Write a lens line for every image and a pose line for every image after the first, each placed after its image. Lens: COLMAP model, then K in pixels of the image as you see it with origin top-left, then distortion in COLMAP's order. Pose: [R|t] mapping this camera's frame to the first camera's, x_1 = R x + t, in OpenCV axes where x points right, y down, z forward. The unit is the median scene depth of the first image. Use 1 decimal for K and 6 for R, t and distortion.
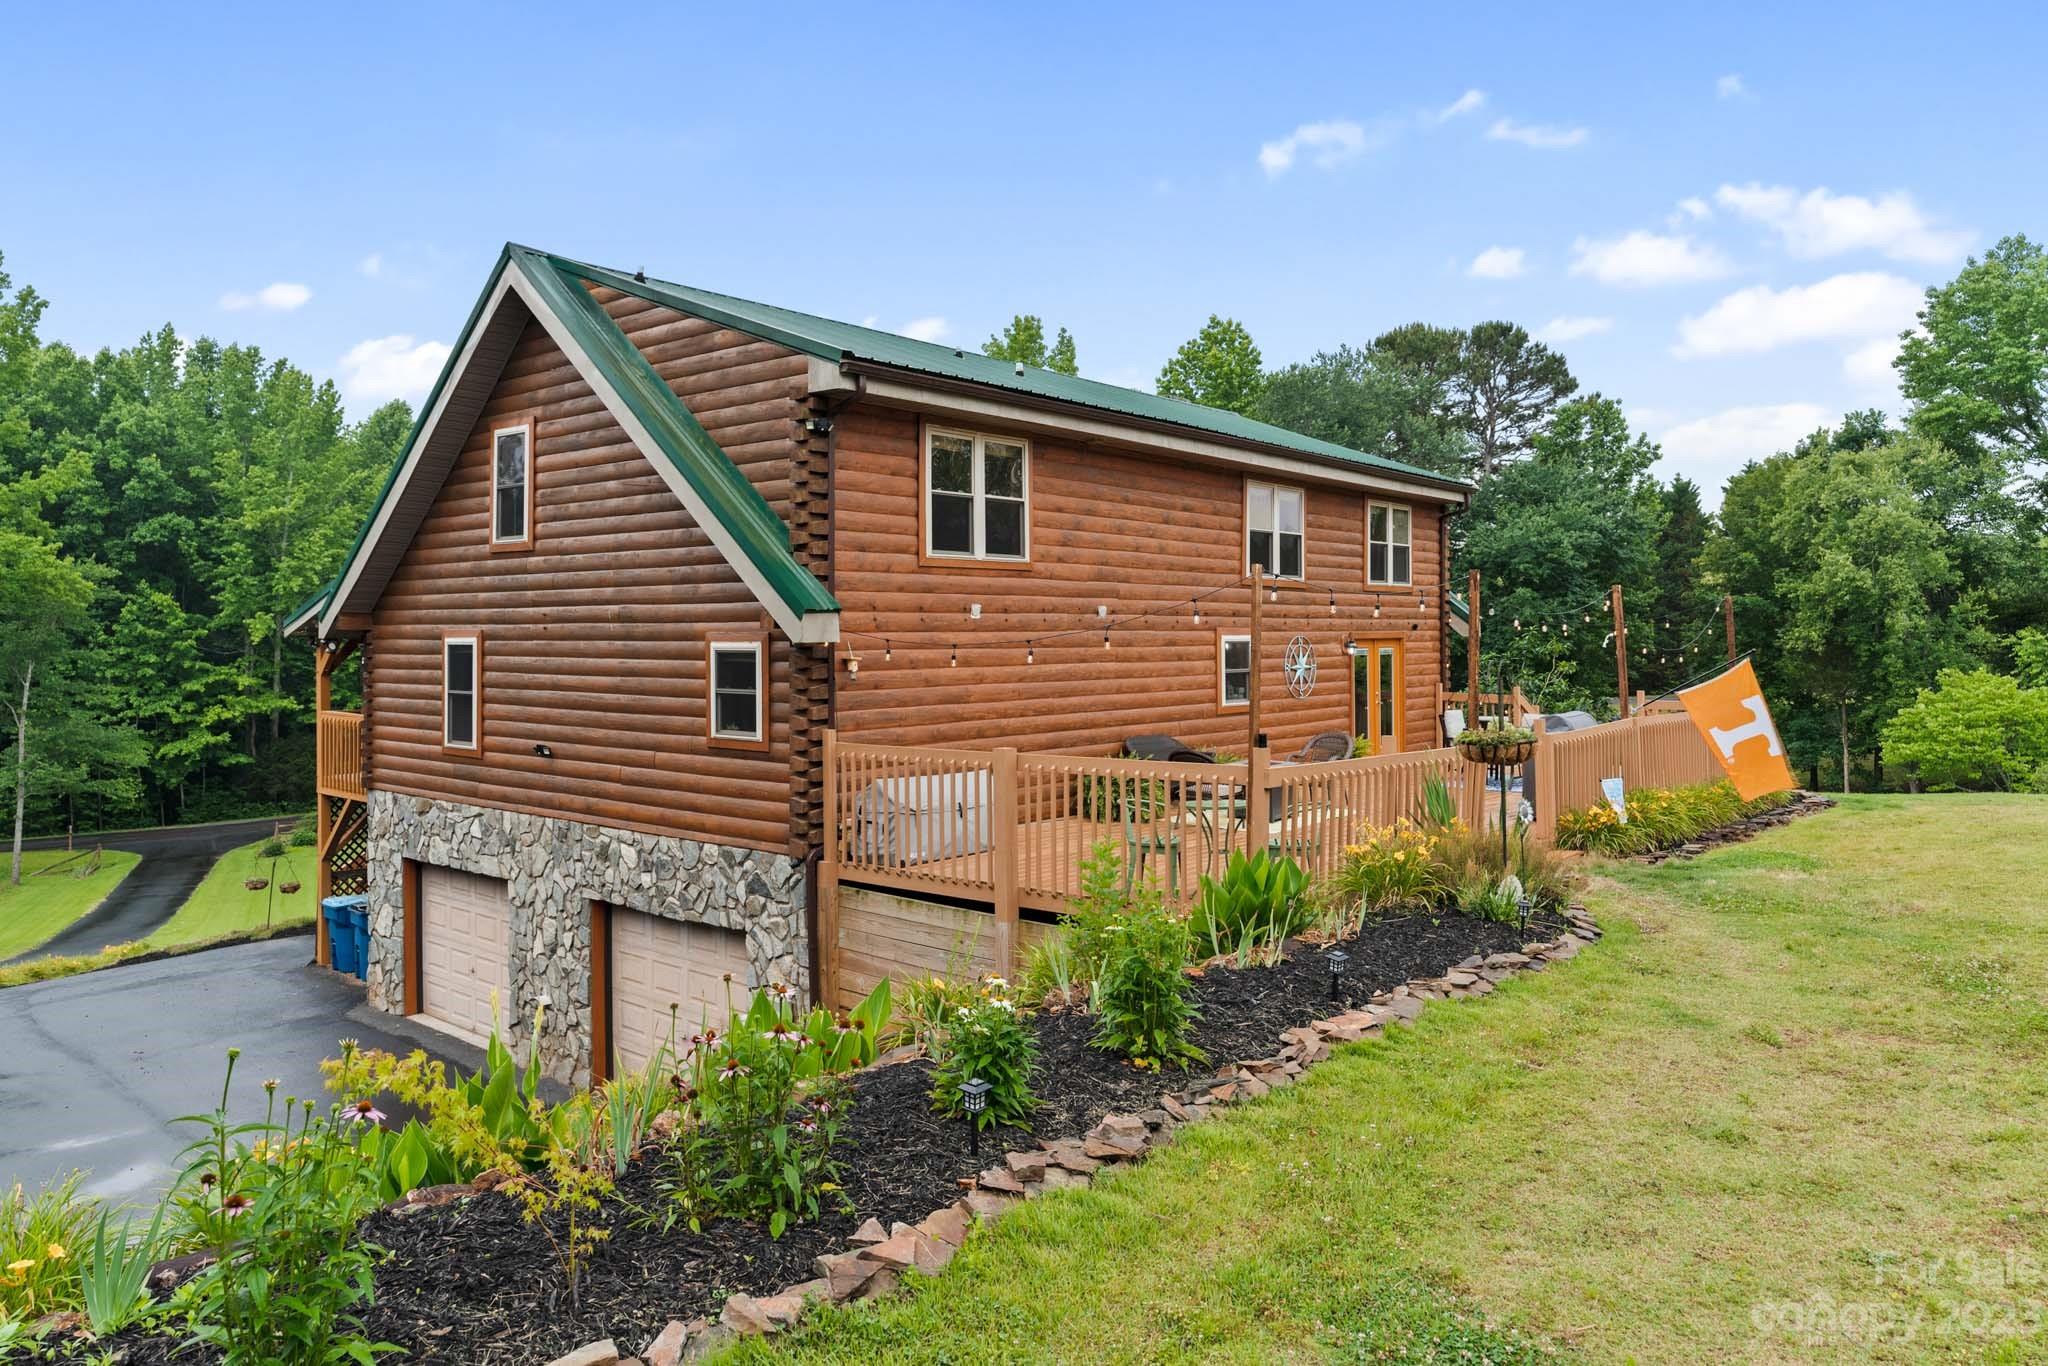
lens RADIAL K [[1358.4, 0, 1025.2], [0, 1358.4, 629.9], [0, 0, 1]] dist [-0.000349, 0.001015]
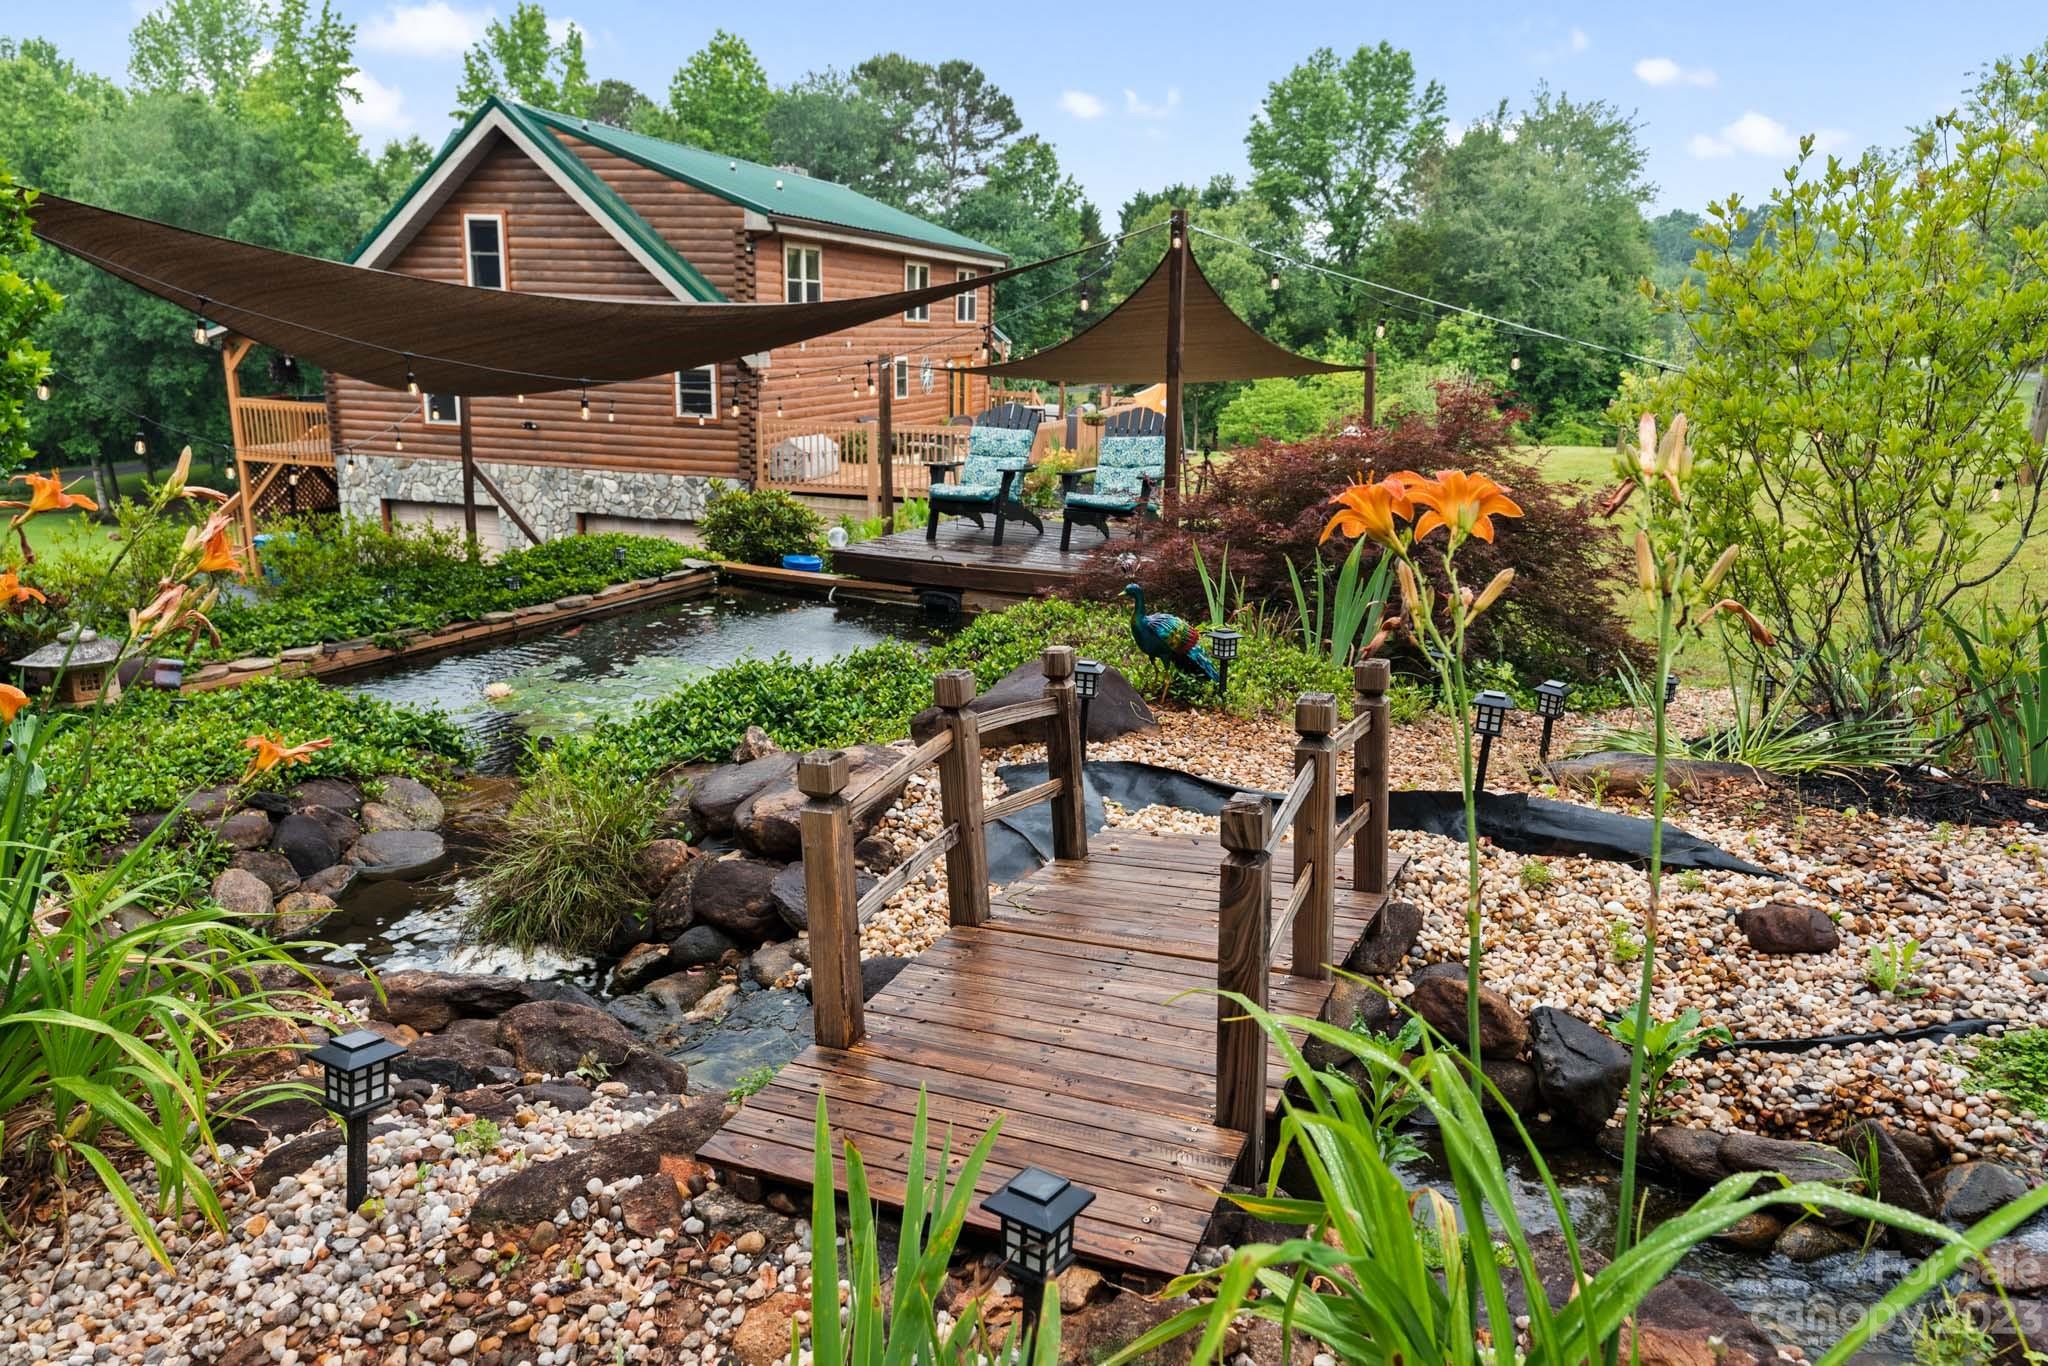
lens RADIAL K [[1360.5, 0, 1028.9], [0, 1360.5, 680.4], [0, 0, 1]] dist [0.000643, 0.001125]
pose [[0.910158, -0.078142, 0.406825, -0.113907], [-0.031283, 0.966280, 0.255588, -0.012121], [-0.413079, -0.245352, 0.877022, -0.177074]]
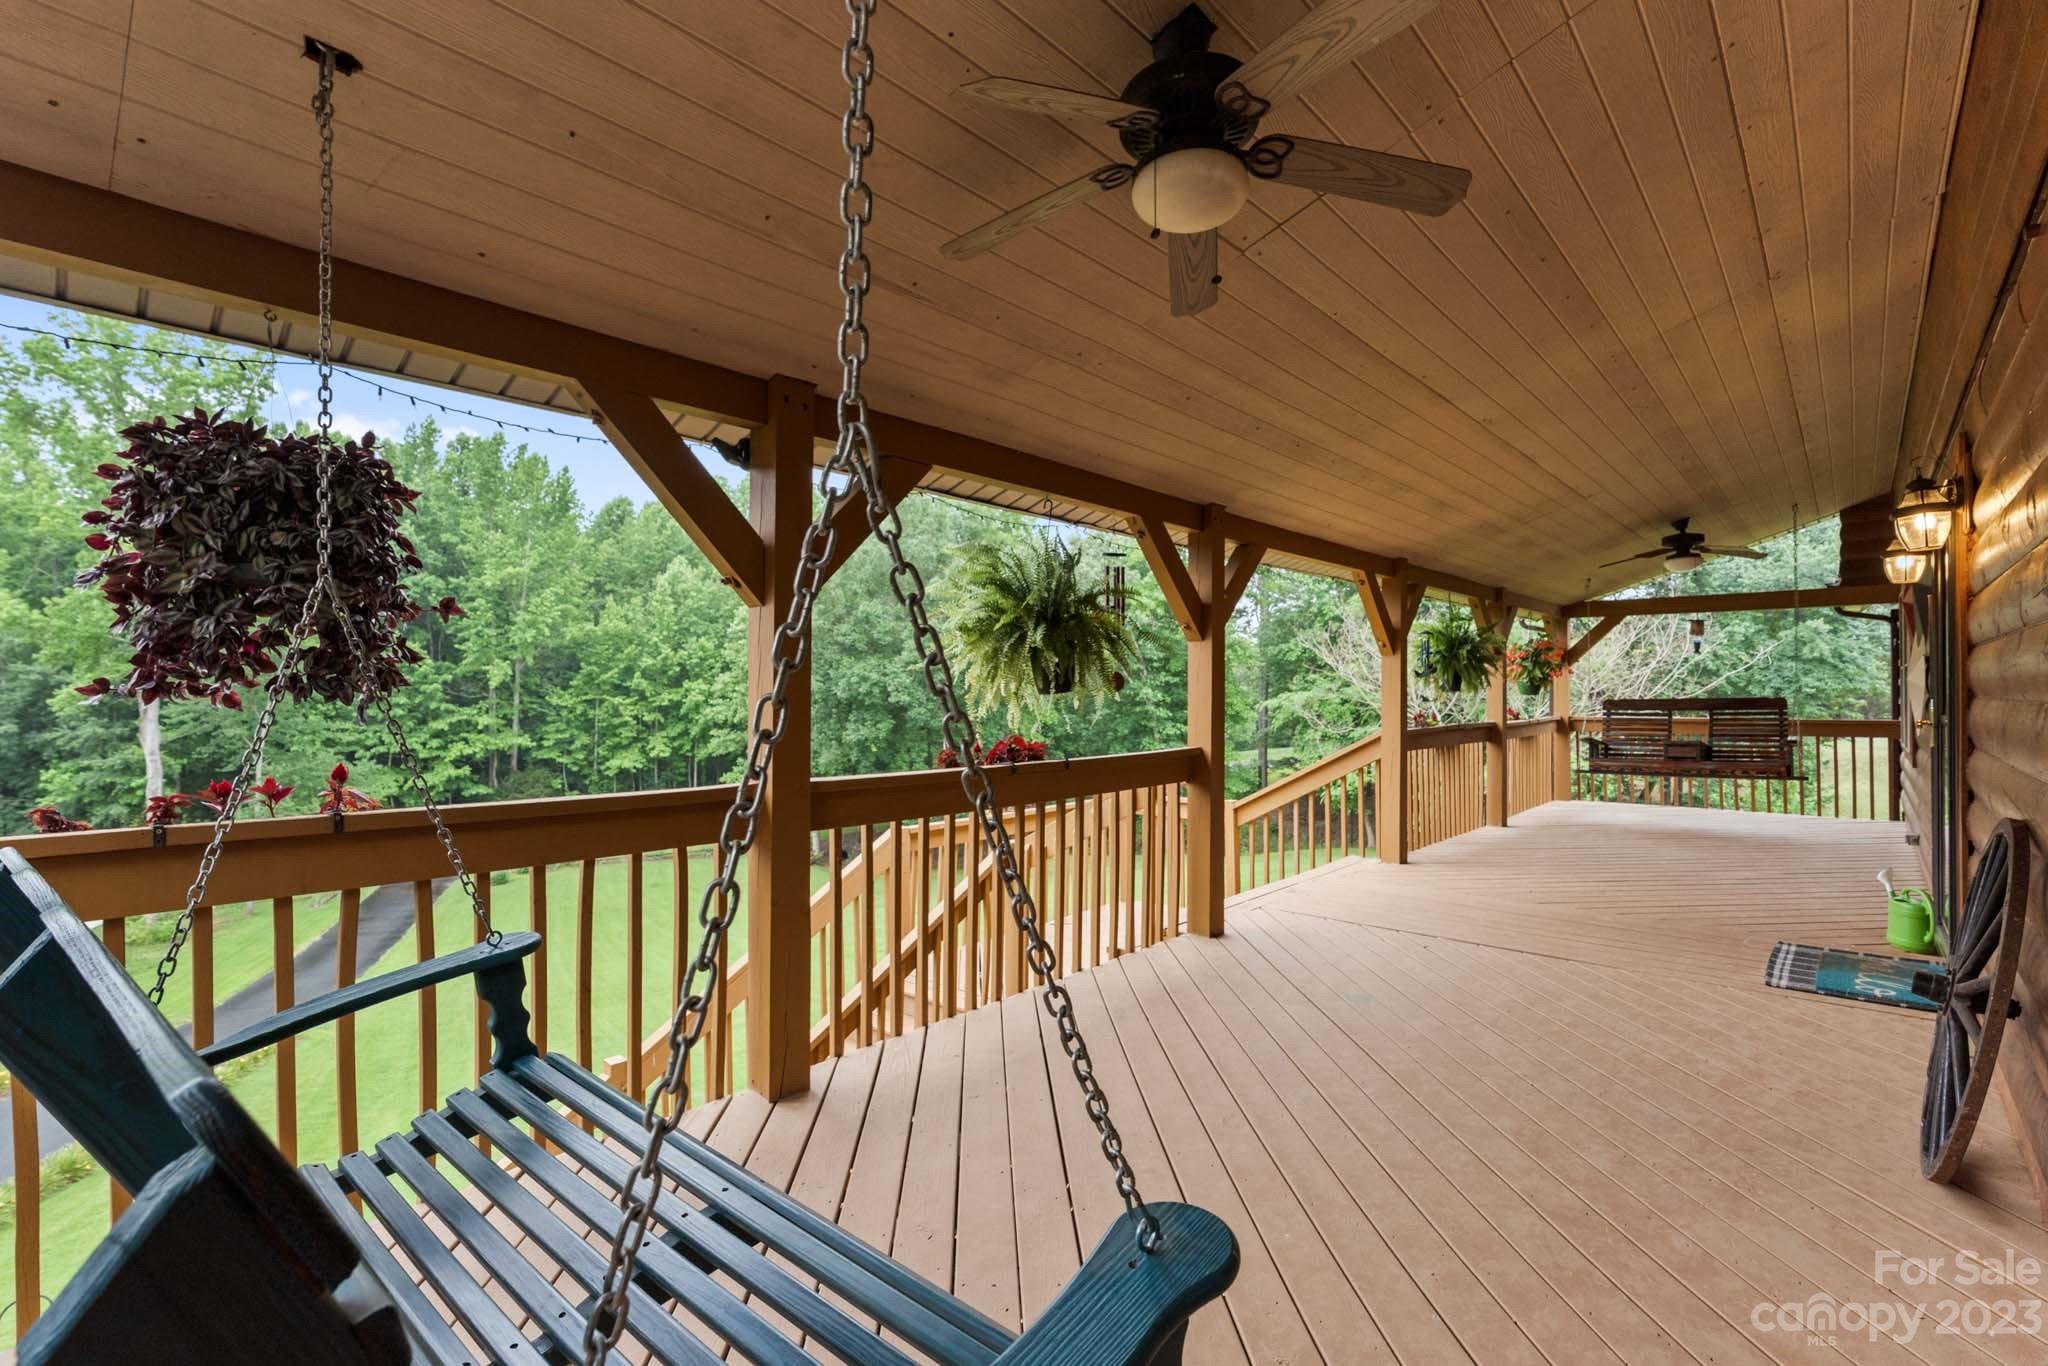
lens RADIAL K [[939.0, 0, 1026.9], [0, 939.0, 677.2], [0, 0, 1]] dist [-0.010664, 0.000269]
pose [[0.999393, 0.000406, -0.034824, -0.115730], [-0.000834, 0.999924, -0.012283, 0.012769], [0.034817, 0.012305, 0.999318, 0.284437]]
